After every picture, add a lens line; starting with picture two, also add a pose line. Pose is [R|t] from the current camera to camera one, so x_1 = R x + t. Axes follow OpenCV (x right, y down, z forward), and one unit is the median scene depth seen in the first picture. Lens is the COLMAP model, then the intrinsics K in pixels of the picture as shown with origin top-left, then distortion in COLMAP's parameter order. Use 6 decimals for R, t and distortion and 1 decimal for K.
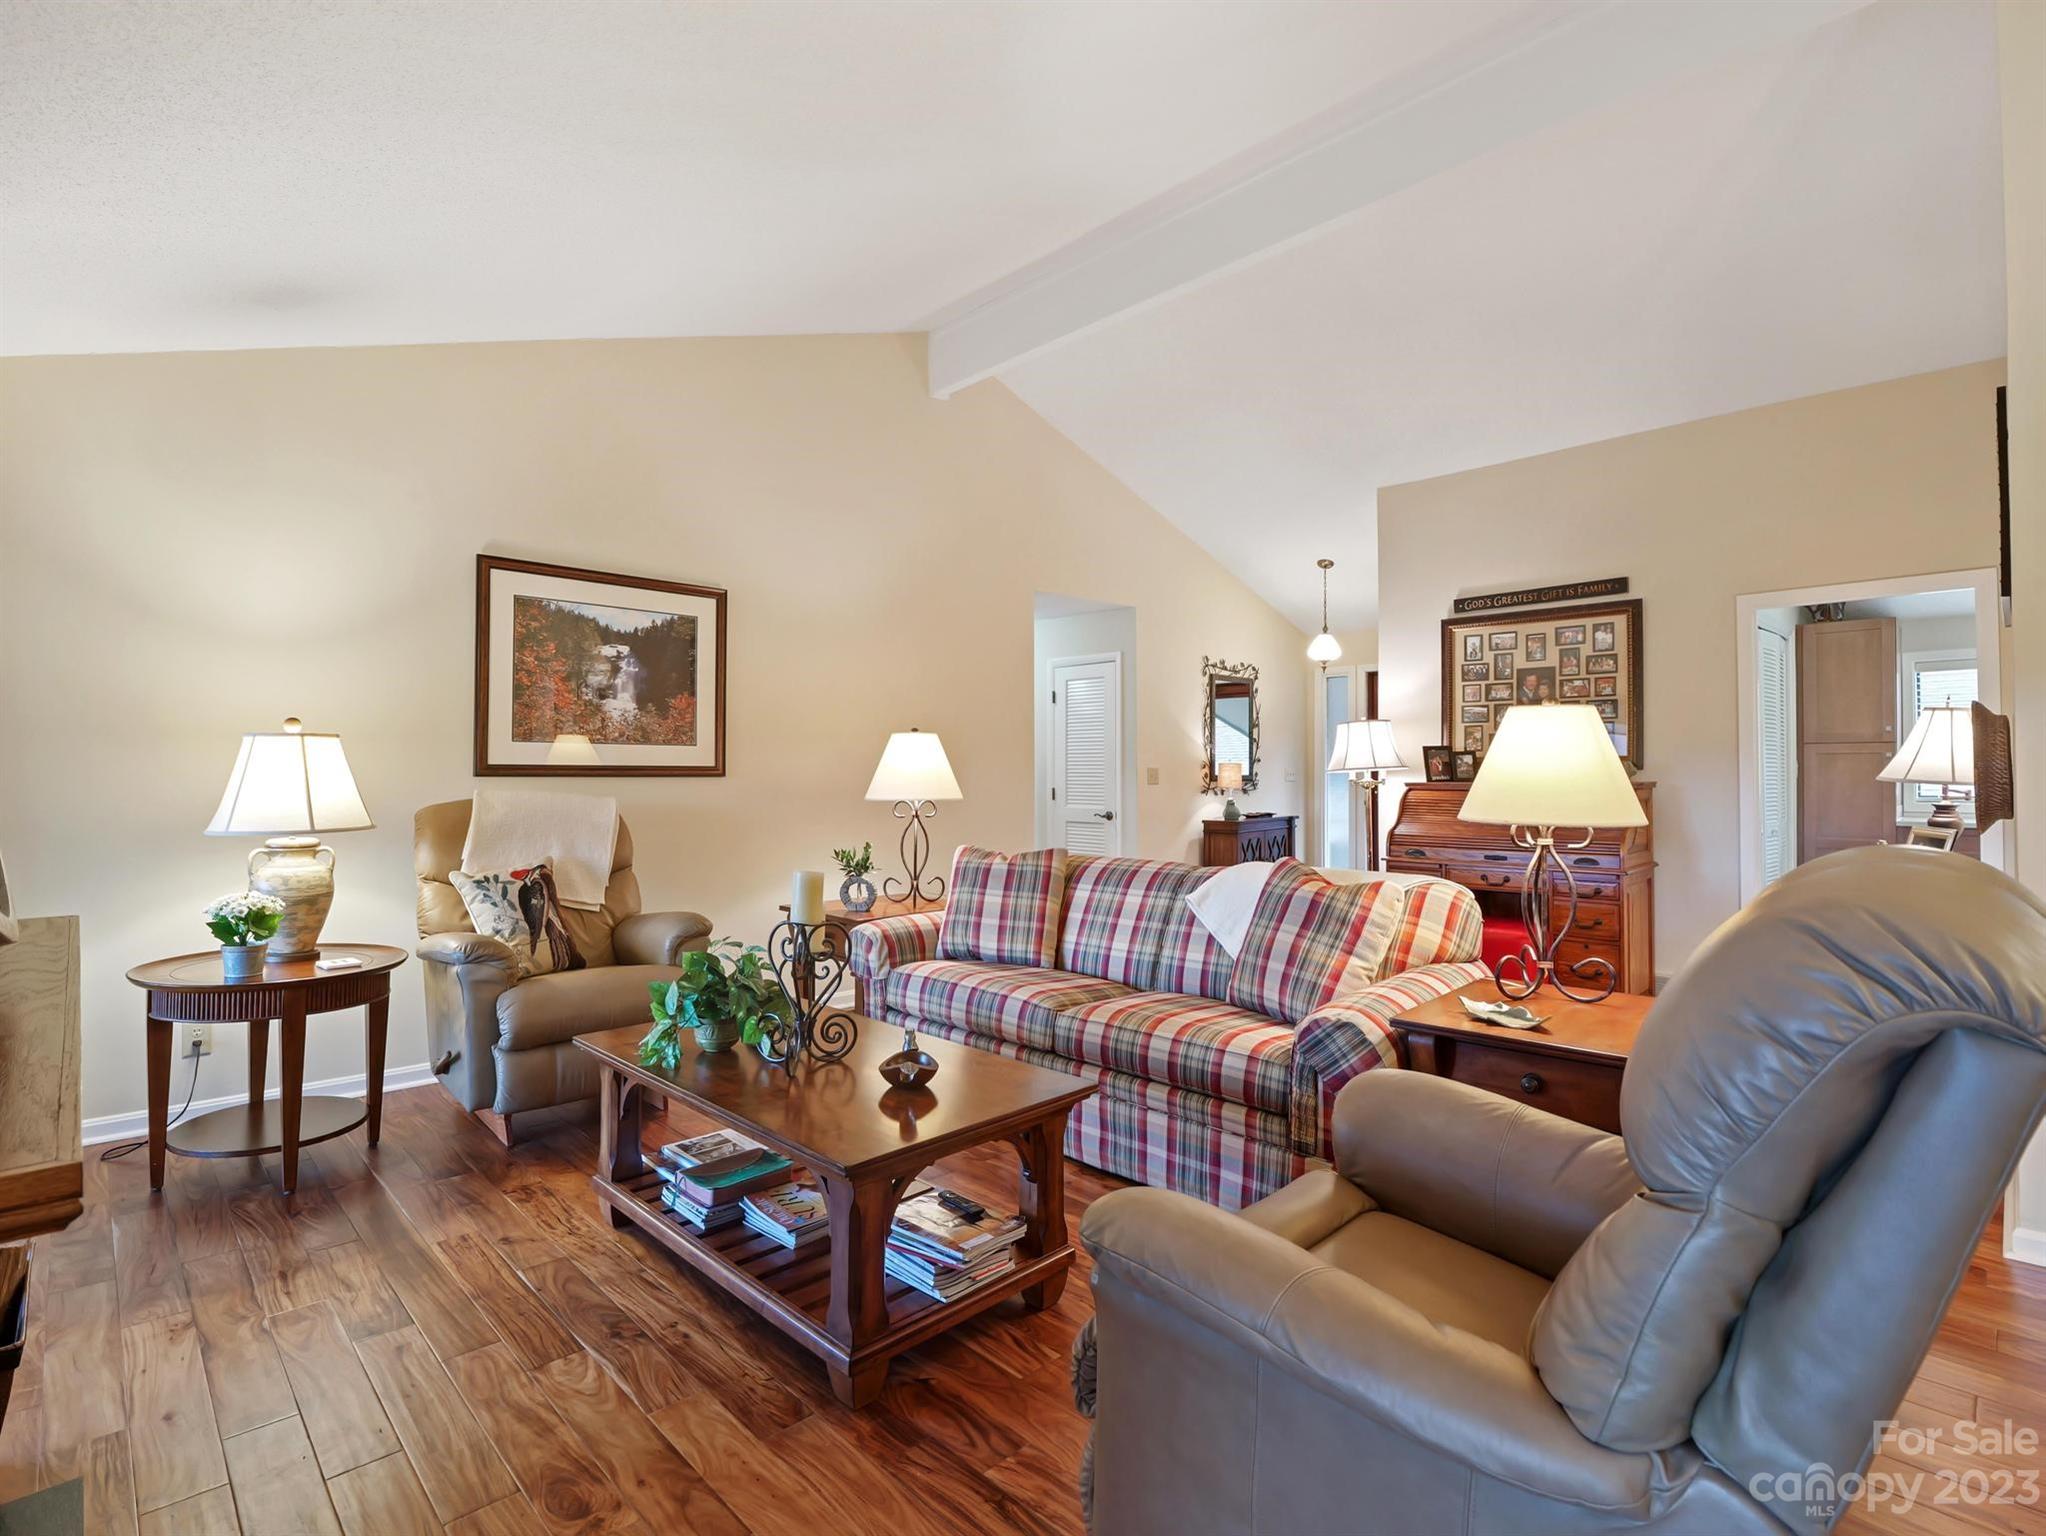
lens RADIAL K [[977.0, 0, 1016.8], [0, 977.0, 770.8], [0, 0, 1]] dist [-0.016225, -0.001017]
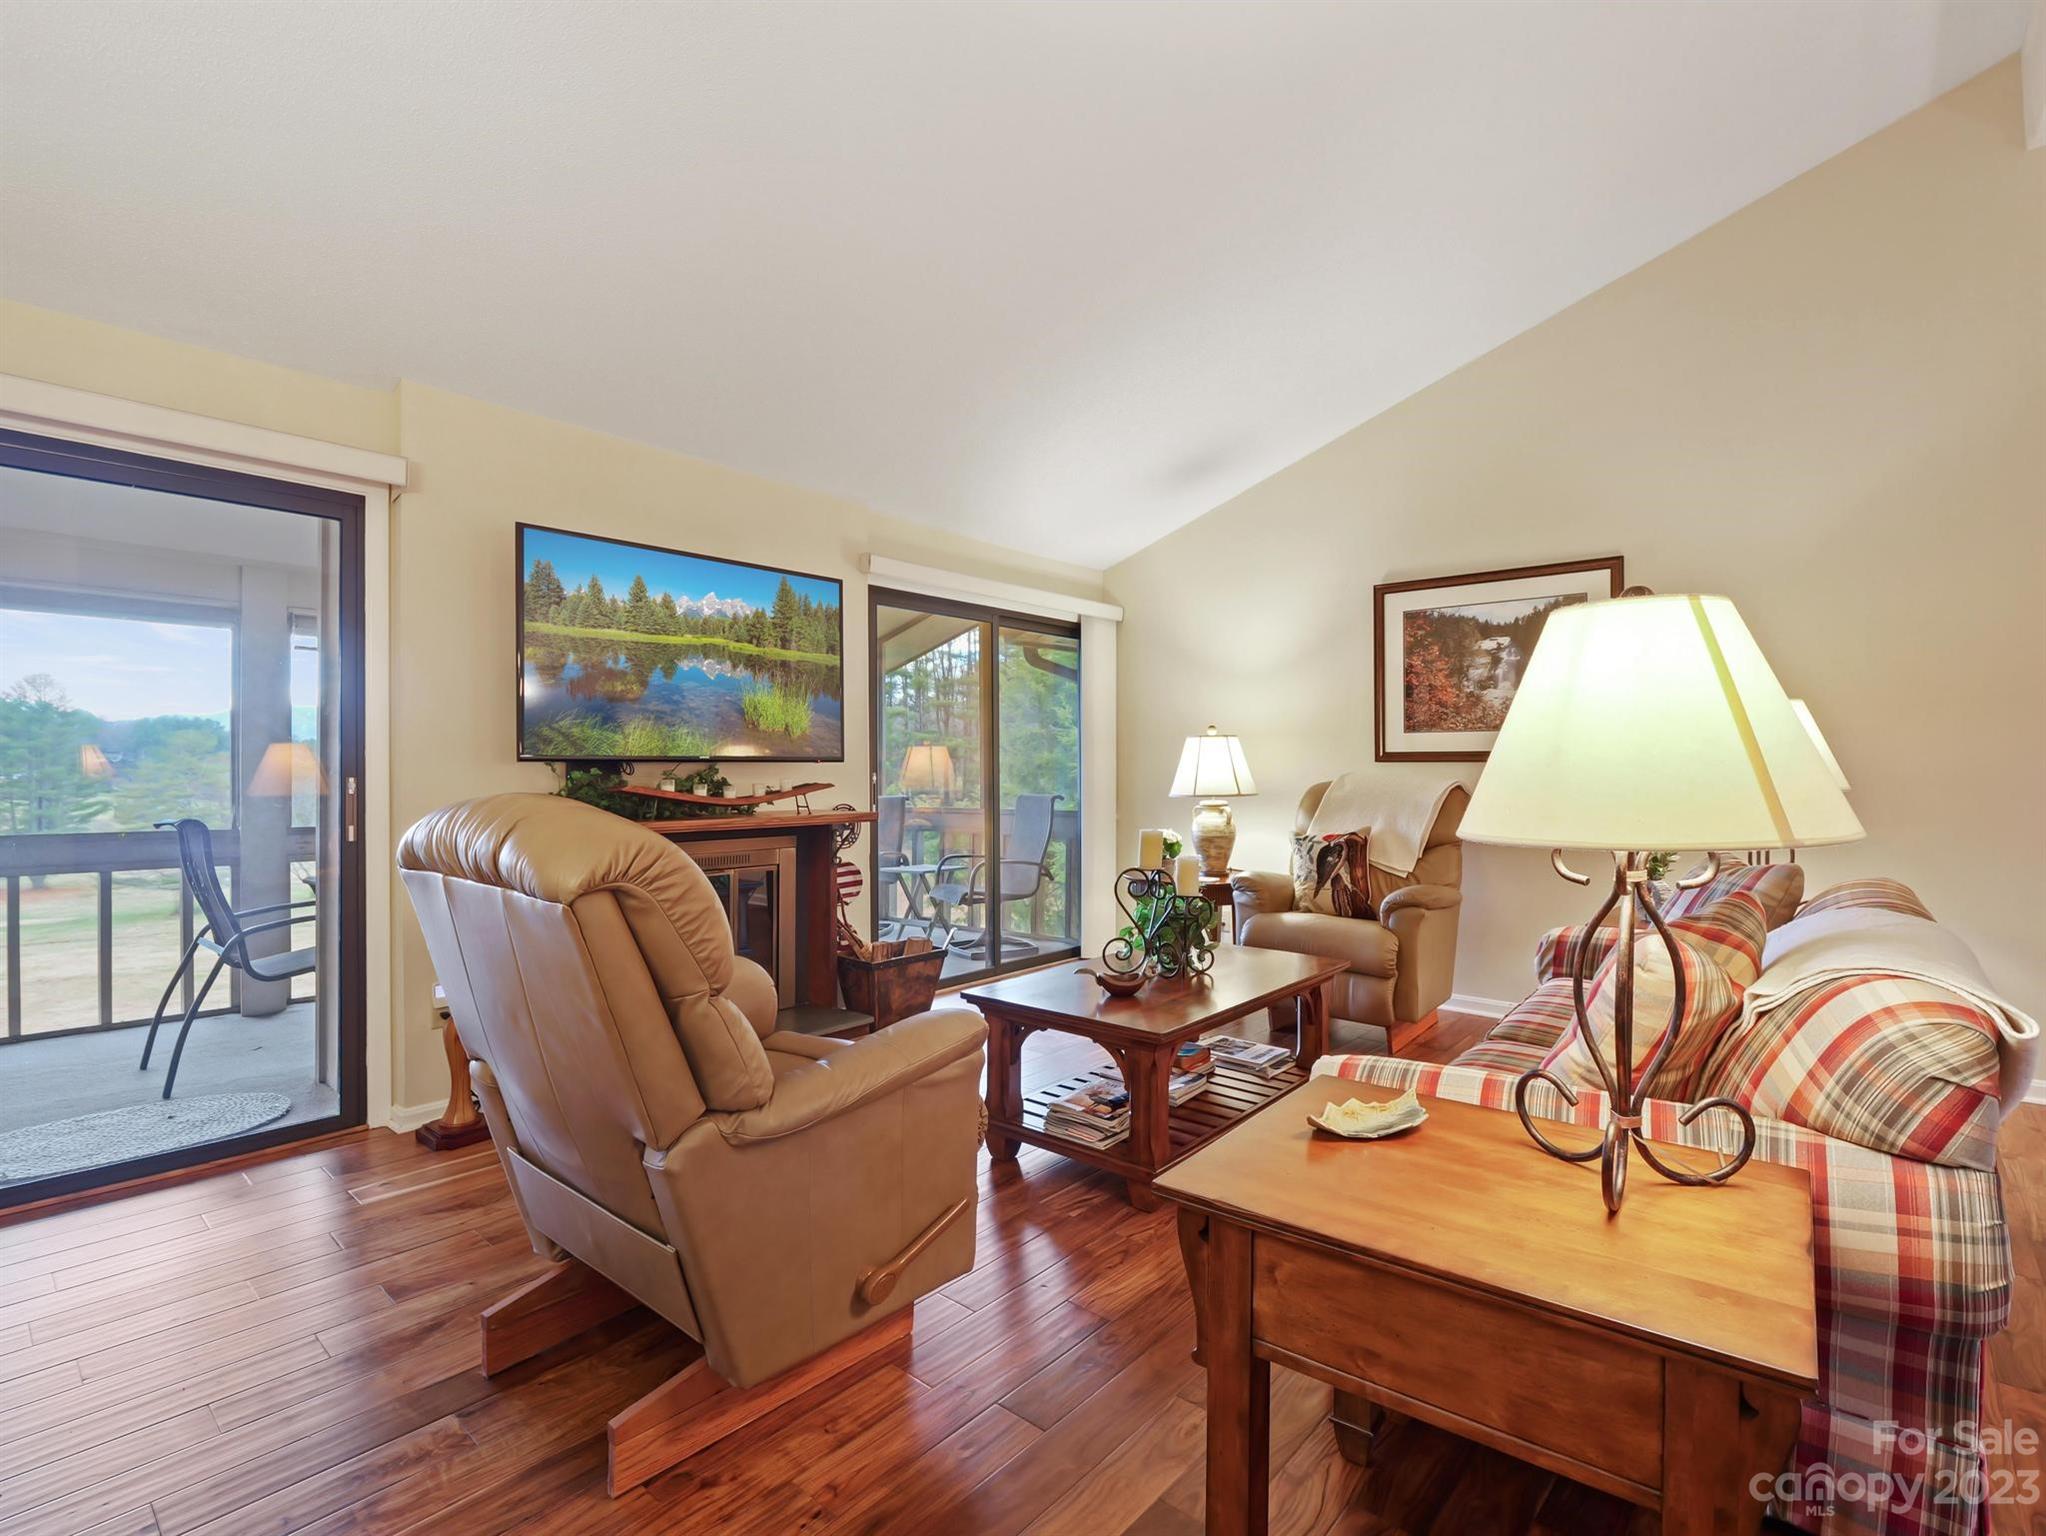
lens RADIAL K [[983.6, 0, 995.4], [0, 983.6, 767.2], [0, 0, 1]] dist [0.000771, 0.000076]
pose [[0.059133, 0.000371, -0.998250, 0.620077], [0.005196, 0.999986, 0.000679, 0.008225], [0.998237, -0.005227, 0.059131, 0.387837]]
